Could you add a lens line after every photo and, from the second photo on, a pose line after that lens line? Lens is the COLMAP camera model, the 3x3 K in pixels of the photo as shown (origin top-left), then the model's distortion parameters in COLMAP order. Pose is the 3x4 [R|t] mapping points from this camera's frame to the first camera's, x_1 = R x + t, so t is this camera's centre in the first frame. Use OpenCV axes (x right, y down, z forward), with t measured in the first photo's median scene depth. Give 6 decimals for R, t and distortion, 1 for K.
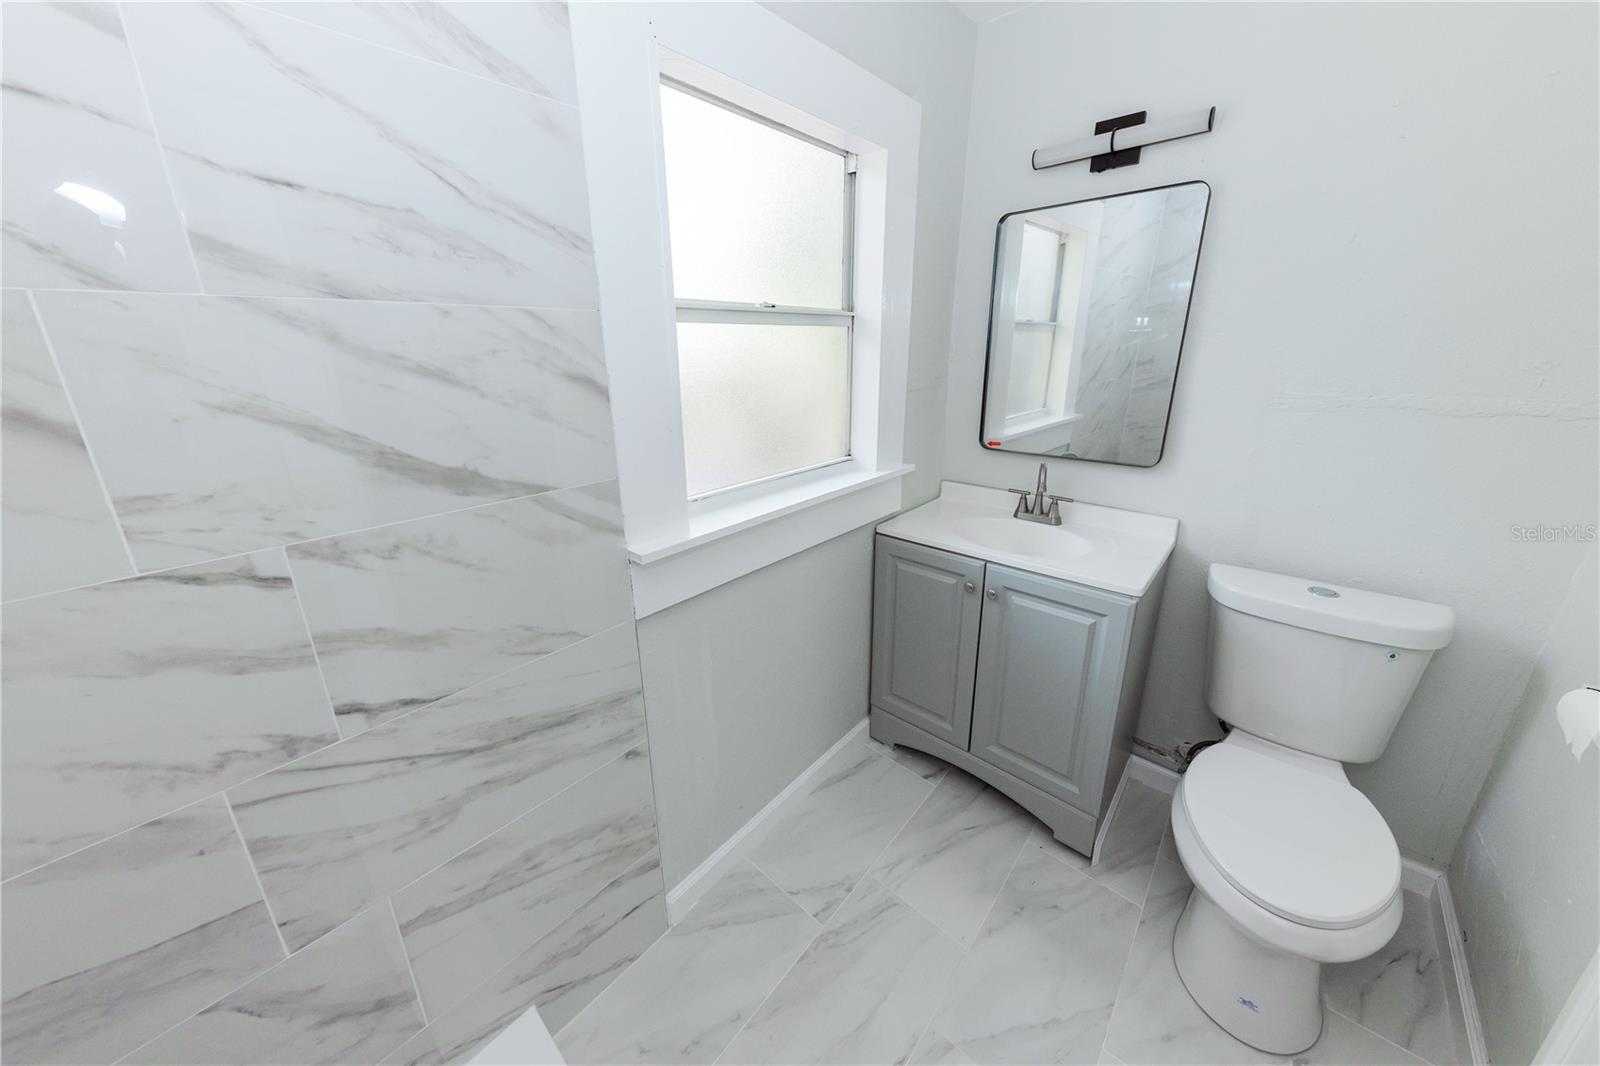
lens RADIAL K [[540.7, 0, 795.6], [0, 540.7, 488.4], [0, 0, 1]] dist [0.012187, -0.003719]
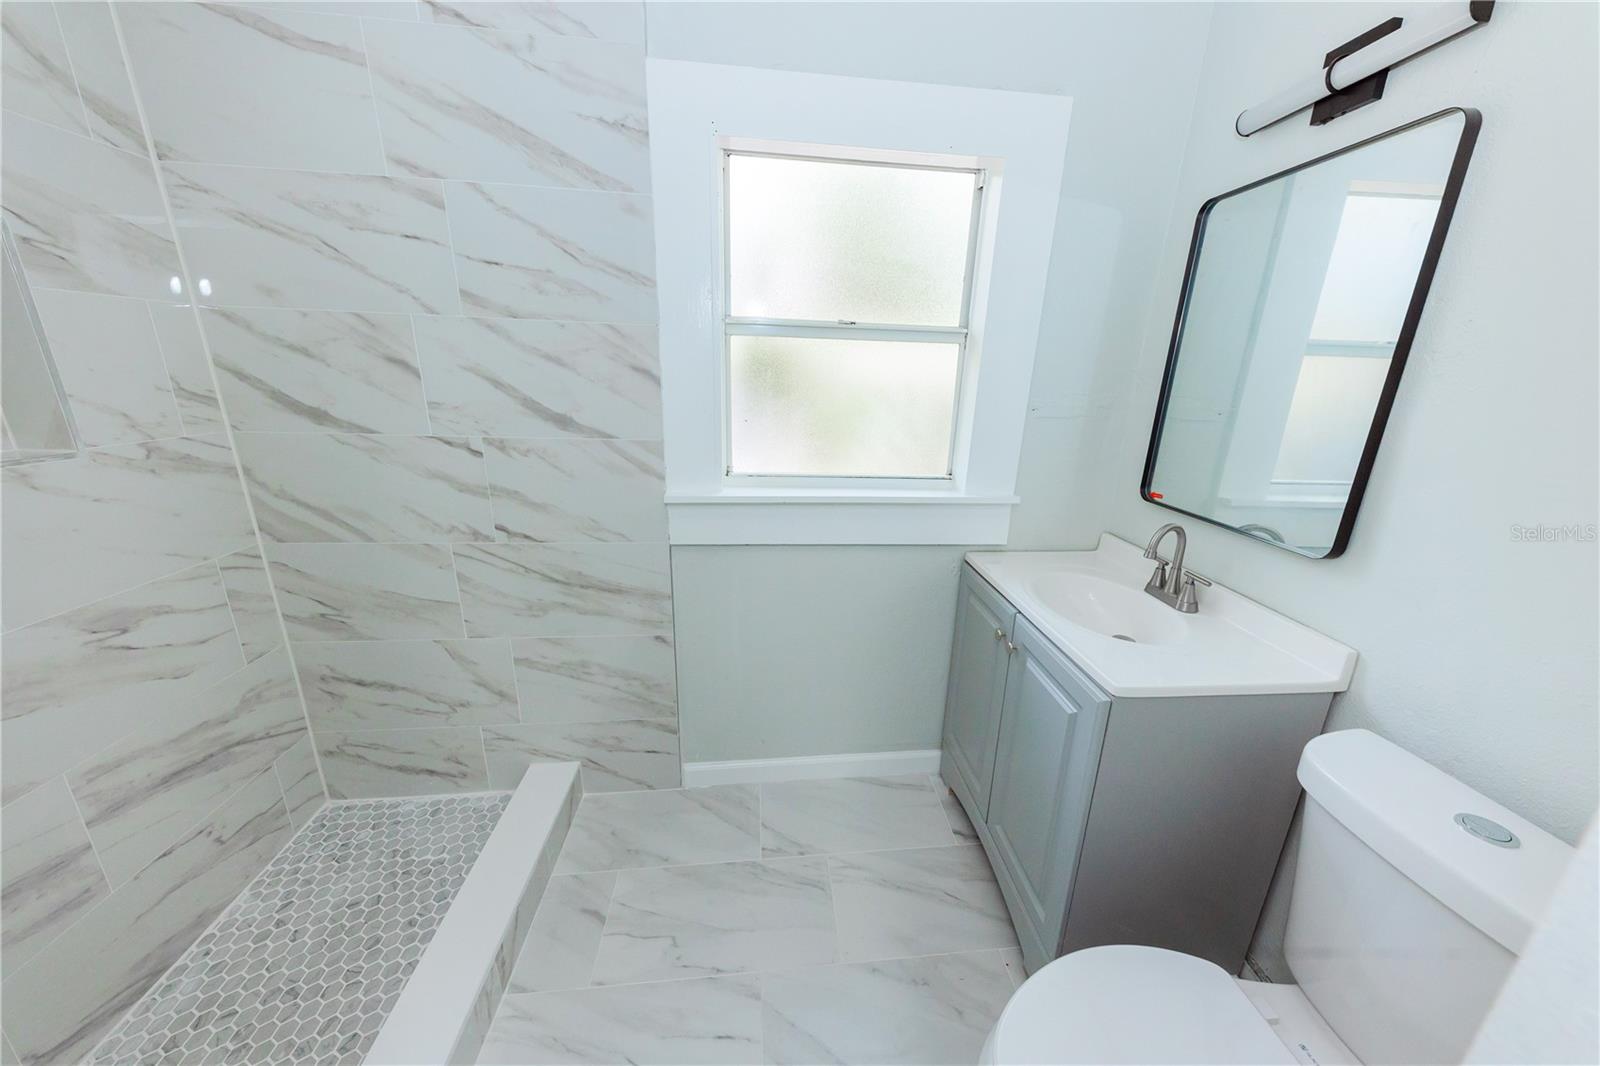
lens RADIAL K [[540.7, 0, 837.3], [0, 540.7, 507.3], [0, 0, 1]] dist [0.012187, -0.003719]
pose [[0.747469, 0.195348, -0.634925, 1.027279], [-0.210718, 0.976149, 0.052264, -0.018836], [0.629991, 0.094724, 0.770804, 0.199864]]
